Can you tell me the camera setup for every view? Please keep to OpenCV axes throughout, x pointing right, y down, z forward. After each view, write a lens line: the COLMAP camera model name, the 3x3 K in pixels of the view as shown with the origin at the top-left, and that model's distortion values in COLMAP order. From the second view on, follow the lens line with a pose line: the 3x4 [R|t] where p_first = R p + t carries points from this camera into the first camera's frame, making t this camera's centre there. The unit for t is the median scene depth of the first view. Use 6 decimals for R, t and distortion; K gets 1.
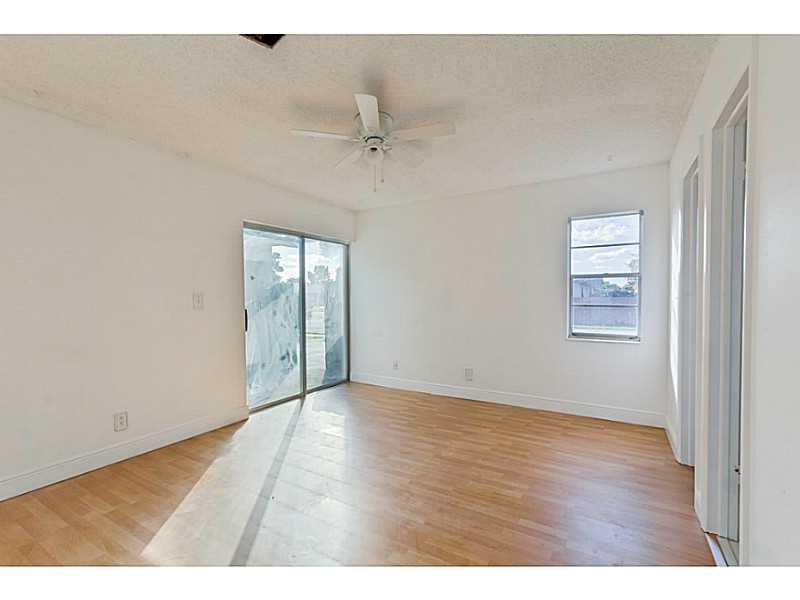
lens RADIAL K [[359.6, 0, 401.4], [0, 359.6, 301.3], [0, 0, 1]] dist [0.001293, 0.000038]
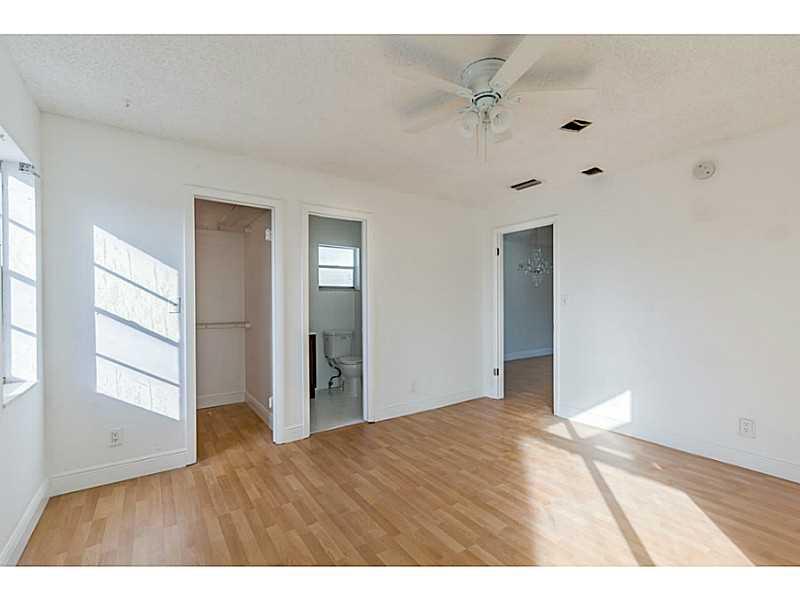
lens RADIAL K [[359.6, 0, 400.0], [0, 359.6, 303.7], [0, 0, 1]] dist [0.001293, 0.000038]
pose [[-0.914260, 0.016210, 0.404804, -0.223166], [0.020119, 0.999783, 0.005403, -0.014862], [-0.404629, 0.013084, -0.914387, 1.834709]]
